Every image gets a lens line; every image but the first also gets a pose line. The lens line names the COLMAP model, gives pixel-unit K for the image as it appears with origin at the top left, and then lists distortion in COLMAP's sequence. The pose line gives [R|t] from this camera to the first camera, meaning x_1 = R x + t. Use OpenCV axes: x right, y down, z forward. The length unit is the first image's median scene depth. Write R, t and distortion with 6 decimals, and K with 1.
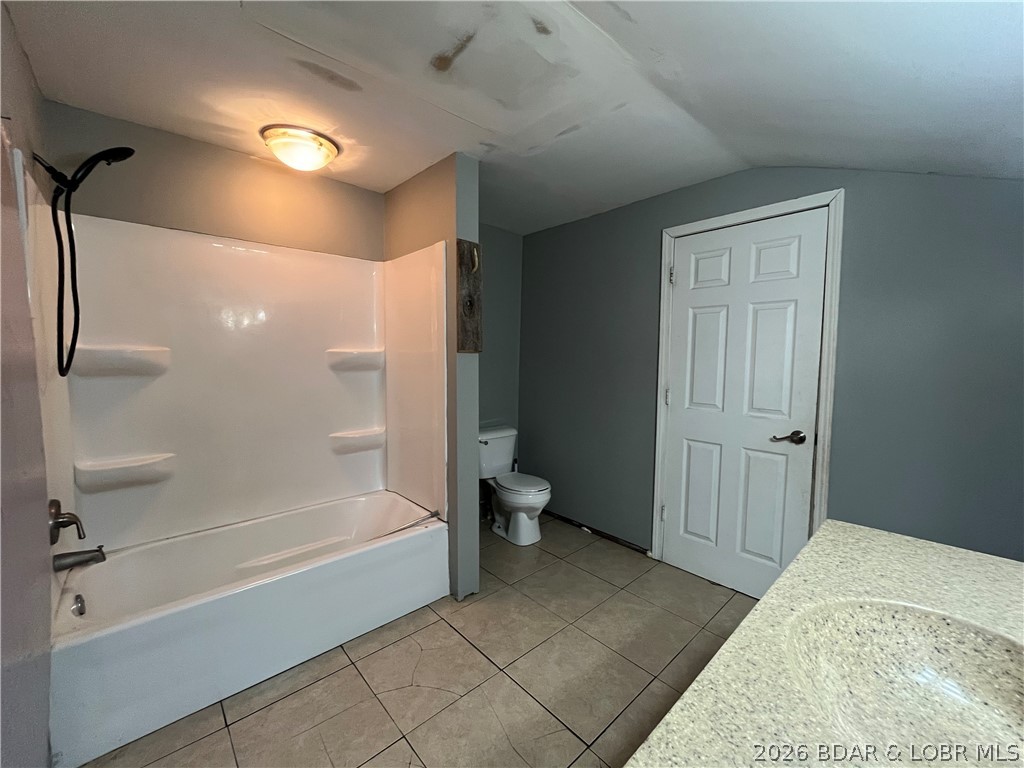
lens RADIAL K [[412.2, 0, 513.4], [0, 412.2, 386.9], [0, 0, 1]] dist [-0.003496, 0.000058]
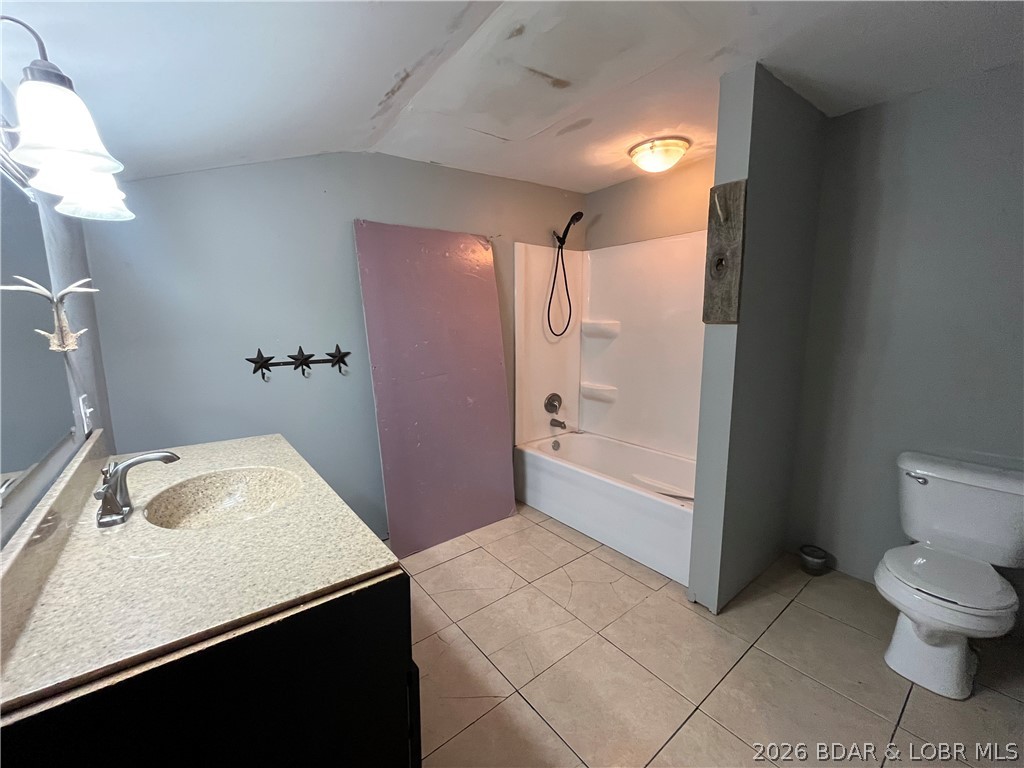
lens RADIAL K [[412.2, 0, 508.2], [0, 412.2, 387.6], [0, 0, 1]] dist [-0.003496, 0.000058]
pose [[-0.074571, 0.148140, -0.986151, 0.864544], [-0.075557, 0.985222, 0.153714, -0.059634], [0.994349, 0.085973, -0.062276, 0.741200]]
